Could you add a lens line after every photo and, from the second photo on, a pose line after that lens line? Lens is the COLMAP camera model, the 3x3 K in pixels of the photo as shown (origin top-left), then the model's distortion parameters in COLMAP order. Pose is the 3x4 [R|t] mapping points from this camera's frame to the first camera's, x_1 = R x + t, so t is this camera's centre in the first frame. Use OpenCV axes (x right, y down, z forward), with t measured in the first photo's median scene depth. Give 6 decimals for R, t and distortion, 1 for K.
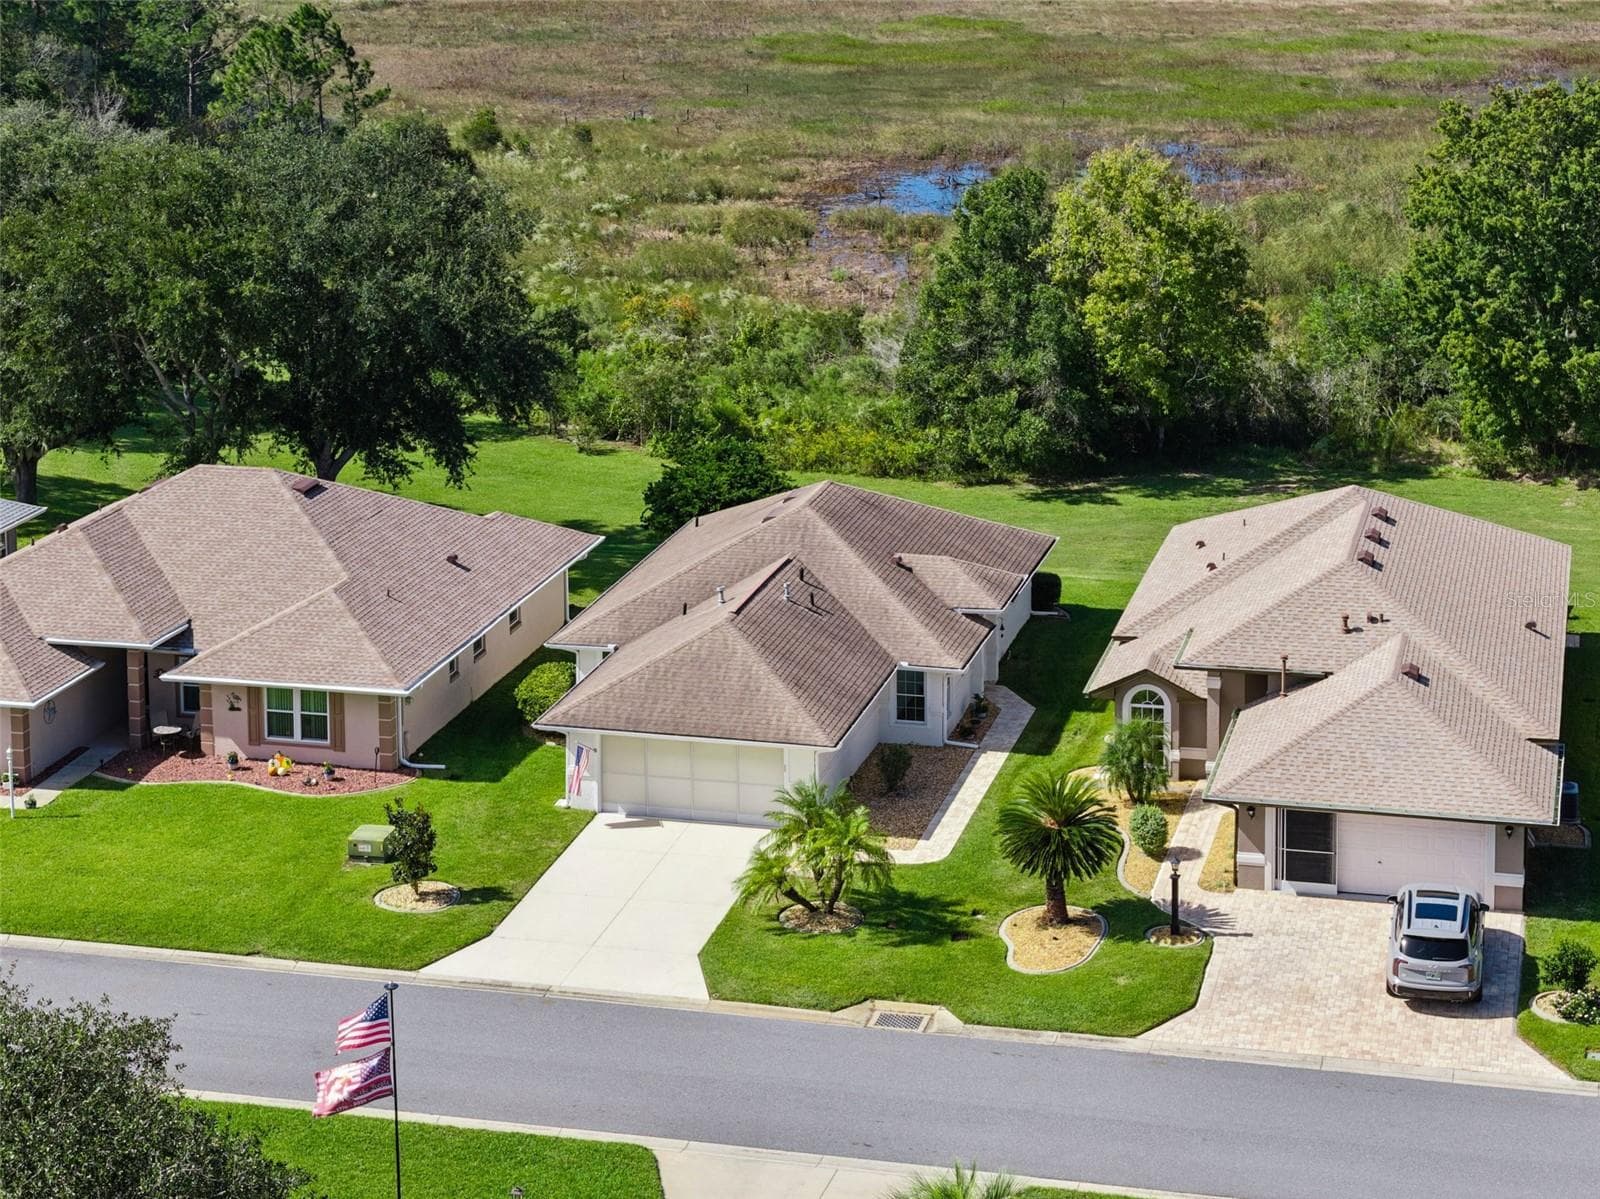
lens RADIAL K [[3239.7, 0, 762.6], [0, 3239.7, 253.8], [0, 0, 1]] dist [0.002866, 0.007549]
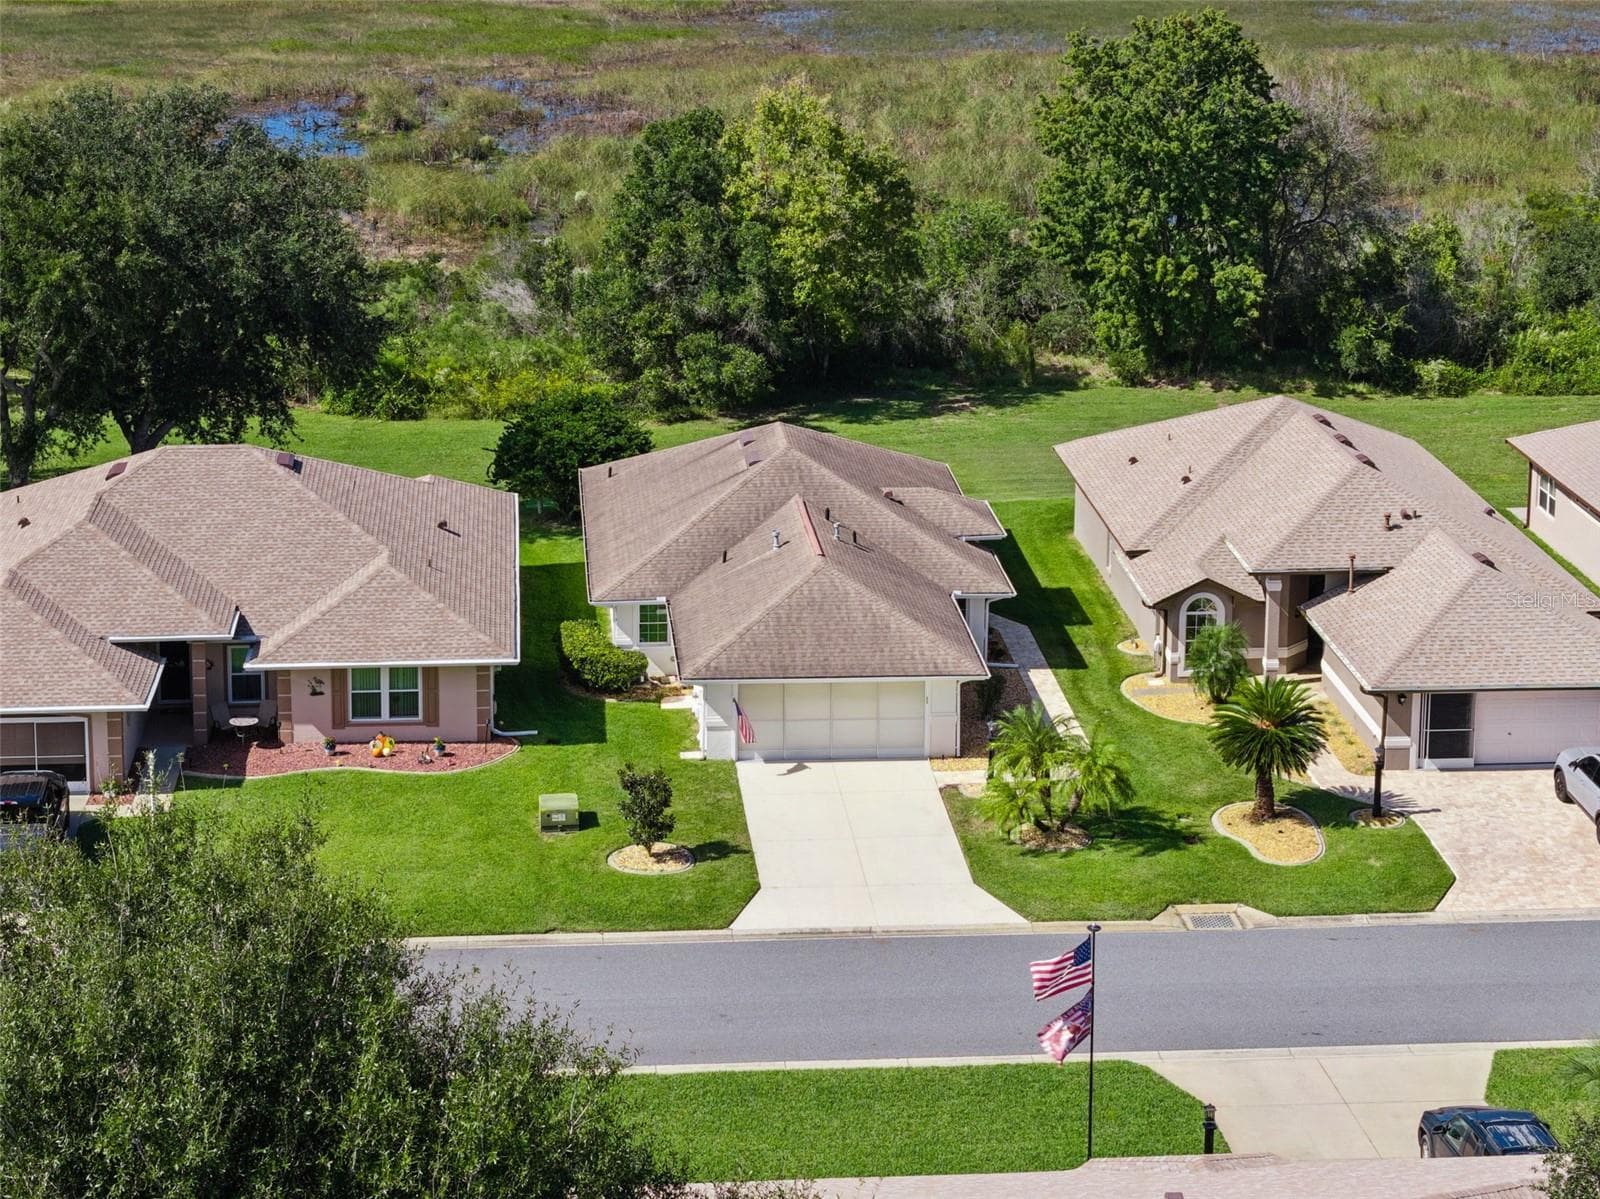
lens RADIAL K [[3215.2, 0, 797.9], [0, 3215.2, 493.9], [0, 0, 1]] dist [-0.014844, 0.286462]
pose [[0.940111, -0.068126, 0.333991, -0.343200], [0.036183, 0.994233, 0.100954, -0.009481], [-0.338942, -0.082823, 0.937154, 0.062605]]
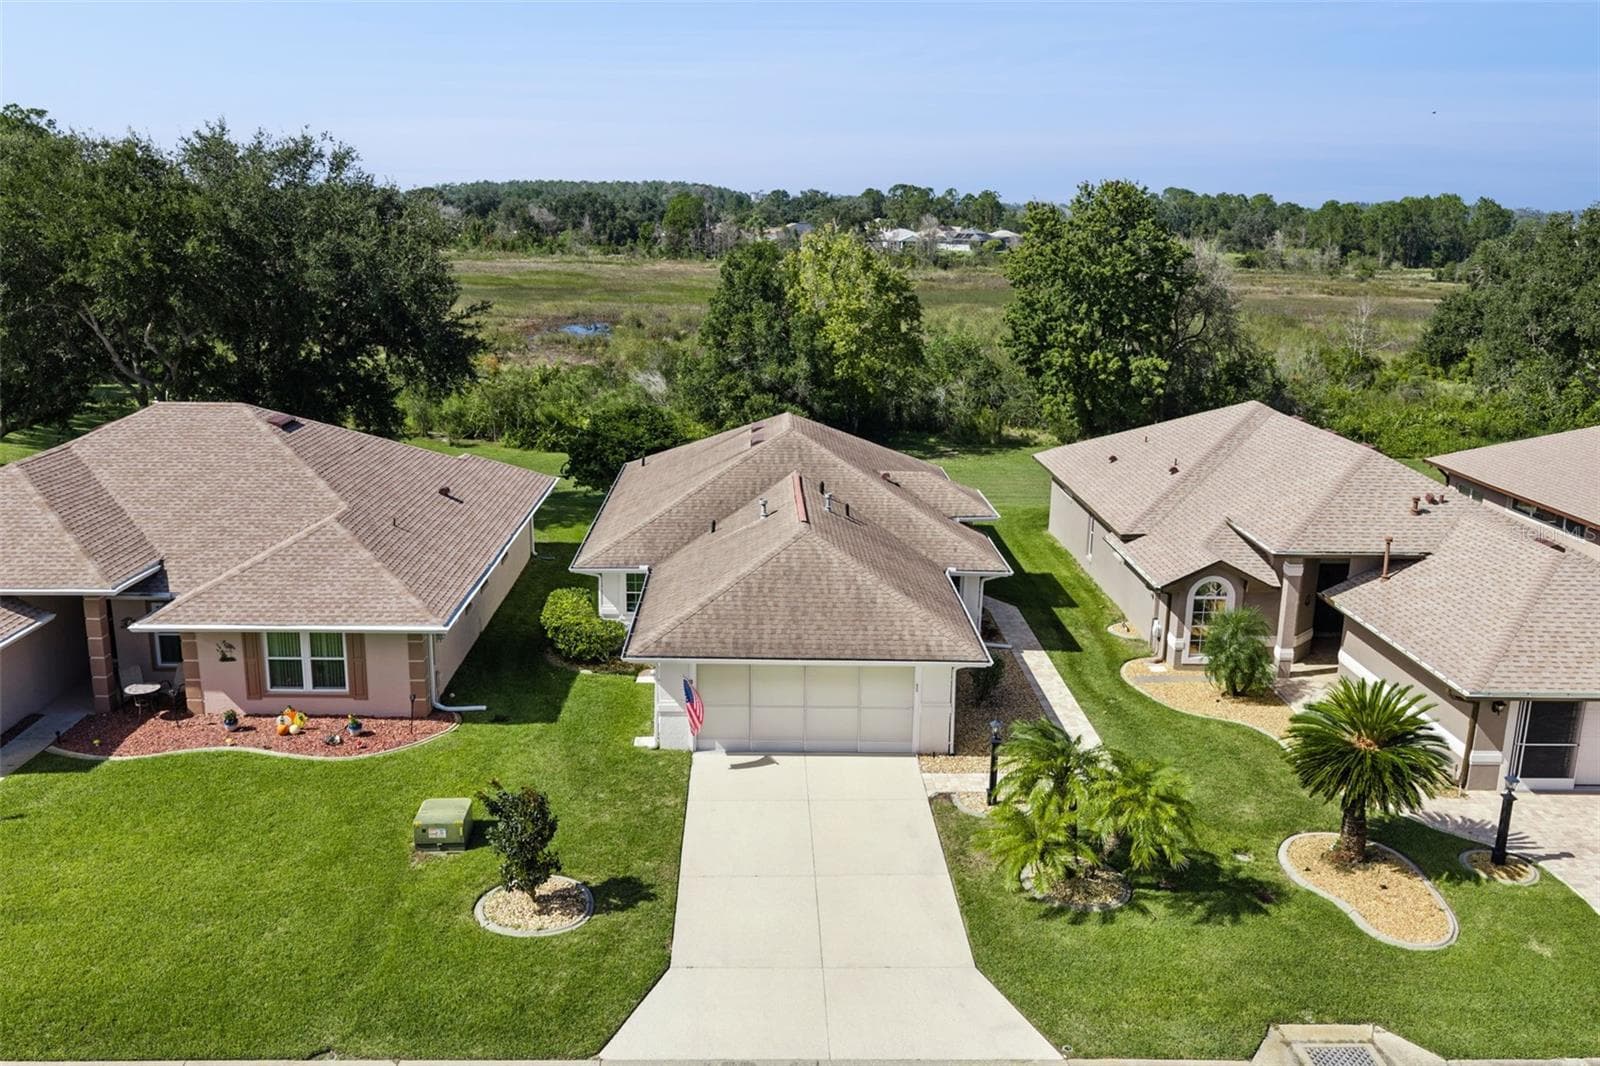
lens RADIAL K [[1325.3, 0, 794.3], [0, 1325.3, 559.9], [0, 0, 1]] dist [0.007693, -0.015161]
pose [[0.959169, -0.045608, 0.279133, -0.116052], [0.016980, 0.994418, 0.104134, 0.080645], [-0.282324, -0.095142, 0.954589, 0.626714]]
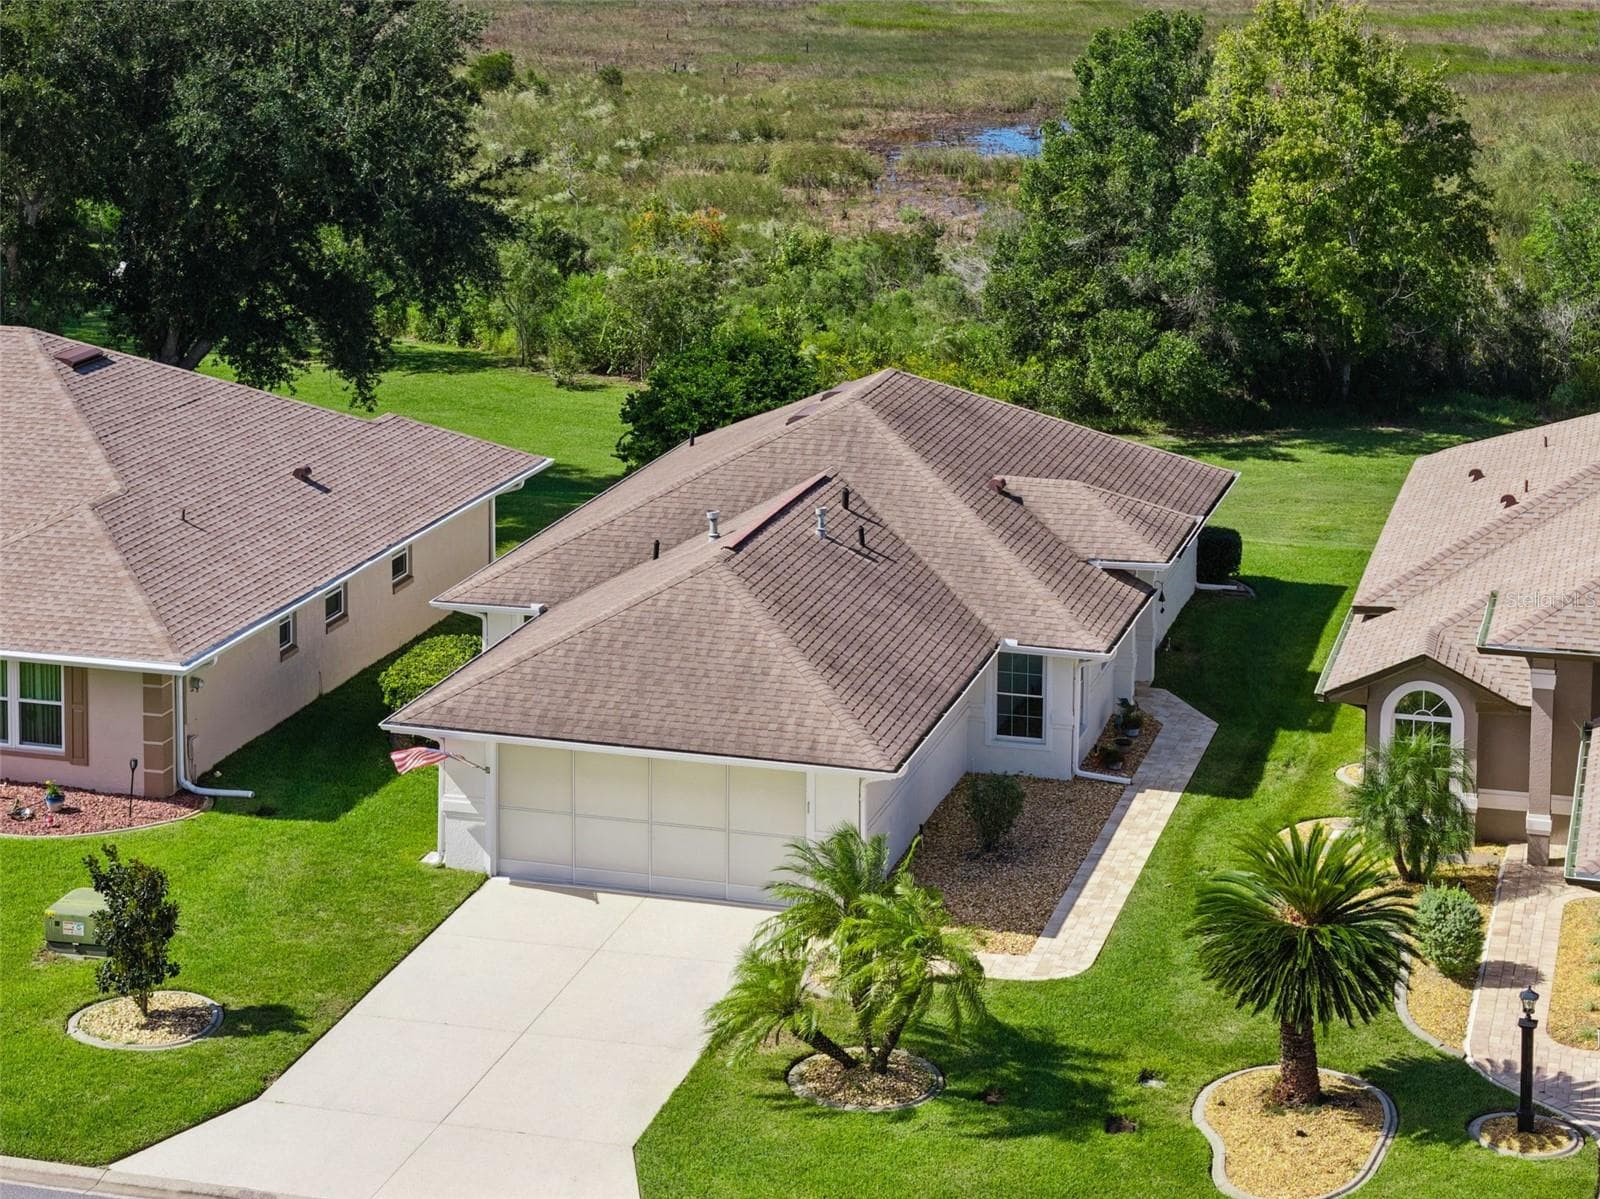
lens RADIAL K [[3233.6, 0, 734.7], [0, 3233.6, 285.0], [0, 0, 1]] dist [0.006491, 0.037448]
pose [[0.999396, 0.018178, -0.029633, 0.008653], [-0.018443, 0.999792, -0.008671, 0.065982], [0.029470, 0.009212, 0.999523, 0.392688]]
